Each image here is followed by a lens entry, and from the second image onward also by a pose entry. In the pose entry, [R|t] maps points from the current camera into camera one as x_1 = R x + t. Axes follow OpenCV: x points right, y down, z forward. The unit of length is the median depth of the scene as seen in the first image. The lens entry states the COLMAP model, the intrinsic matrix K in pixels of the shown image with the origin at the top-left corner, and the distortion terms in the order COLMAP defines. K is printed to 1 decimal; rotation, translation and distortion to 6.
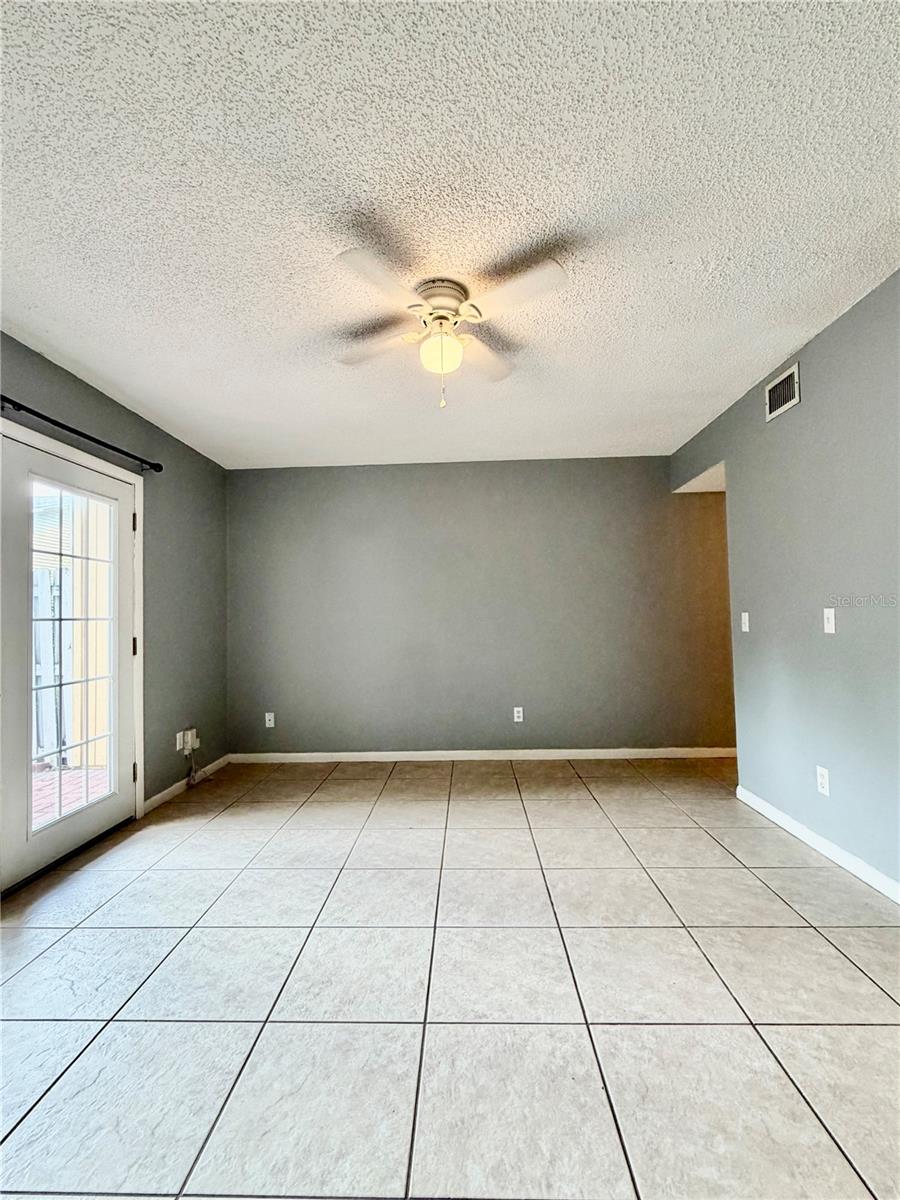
lens RADIAL K [[527.3, 0, 451.0], [0, 527.3, 596.0], [0, 0, 1]] dist [-0.000812, 0.000102]
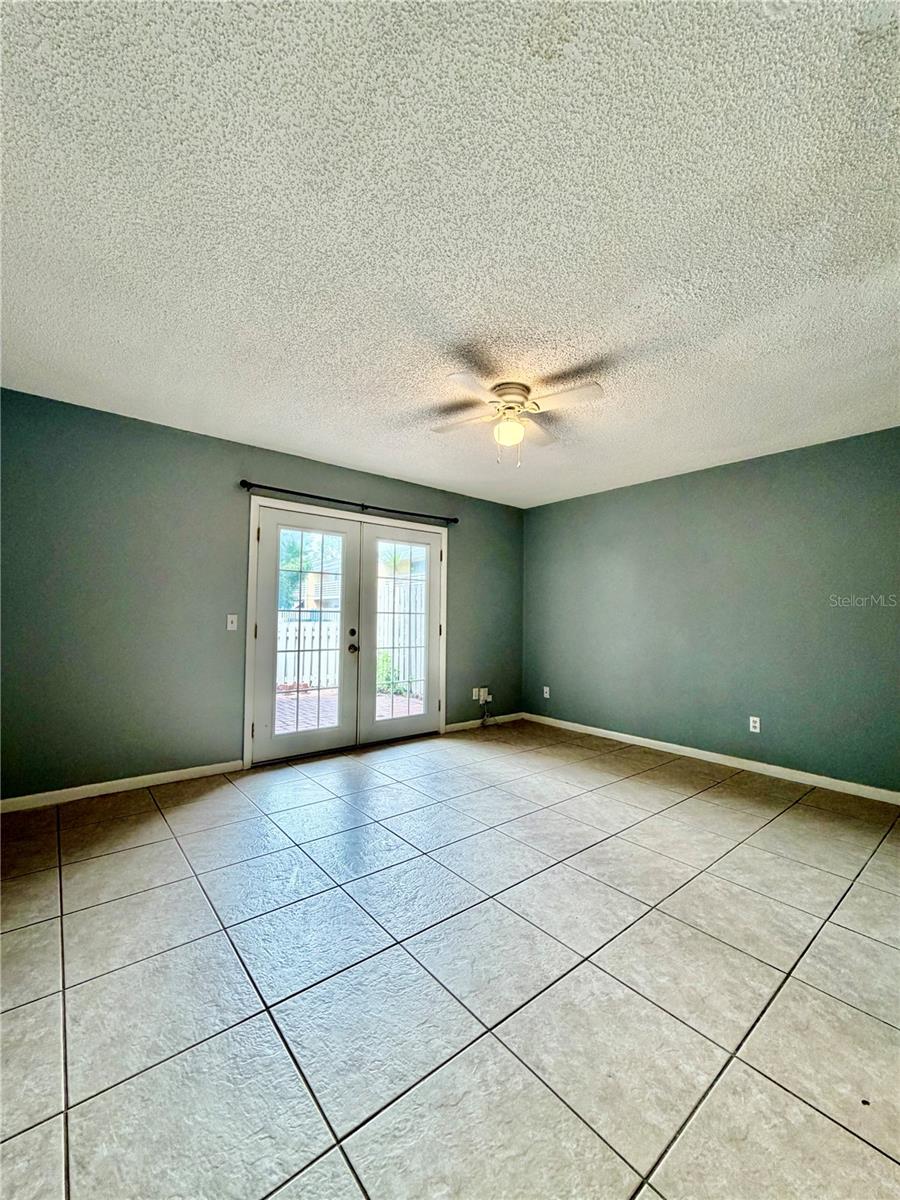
lens RADIAL K [[479.5, 0, 451.0], [0, 479.5, 597.9], [0, 0, 1]] dist [-0.001465, 0.000268]
pose [[0.661363, -0.000501, -0.750066, 0.568964], [0.002763, 0.999995, 0.001768, -0.010239], [0.750061, -0.003242, 0.661360, 0.019655]]
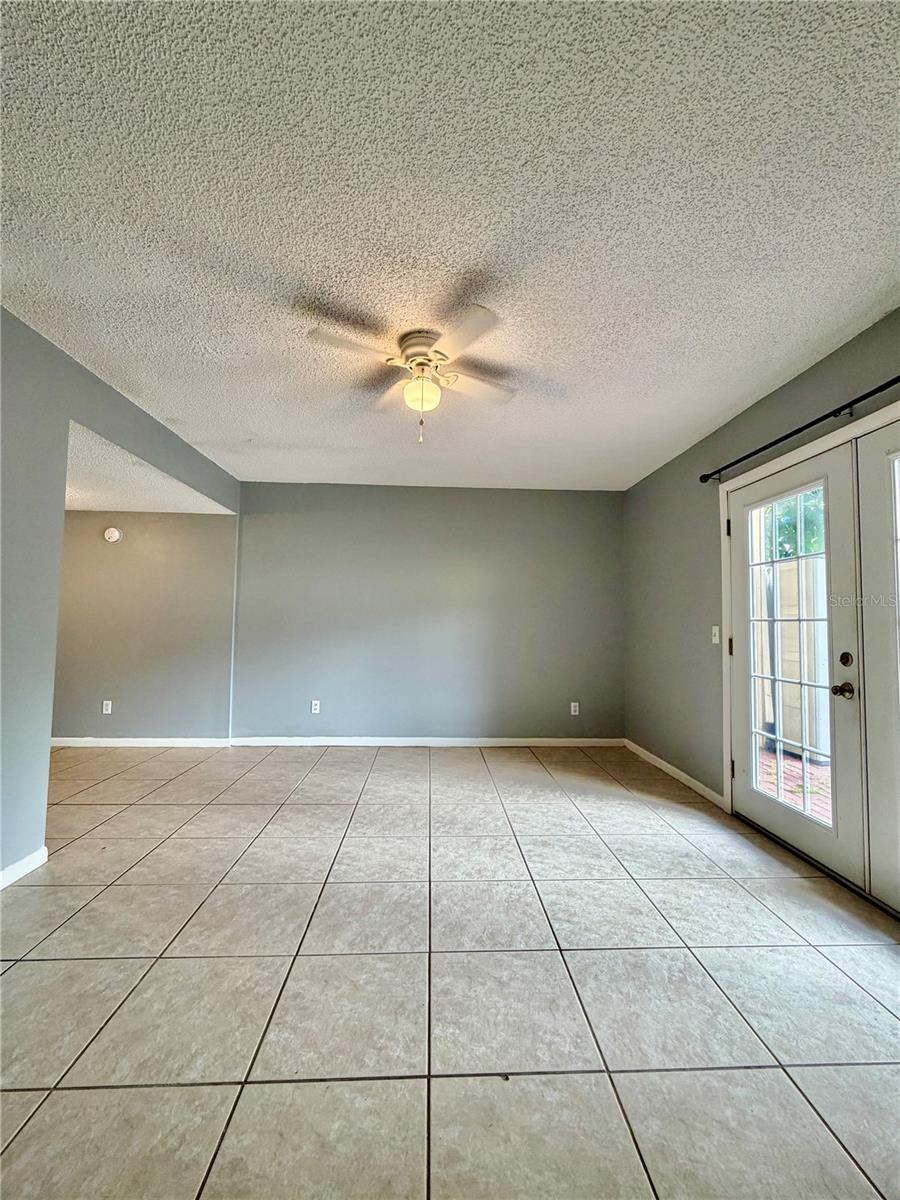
lens RADIAL K [[479.5, 0, 451.0], [0, 479.5, 597.9], [0, 0, 1]] dist [-0.001465, 0.000268]
pose [[-0.997062, 0.004050, -0.076489, 0.001209], [0.010891, 0.995951, -0.089238, 0.055493], [0.075818, -0.089809, -0.993069, 1.352965]]
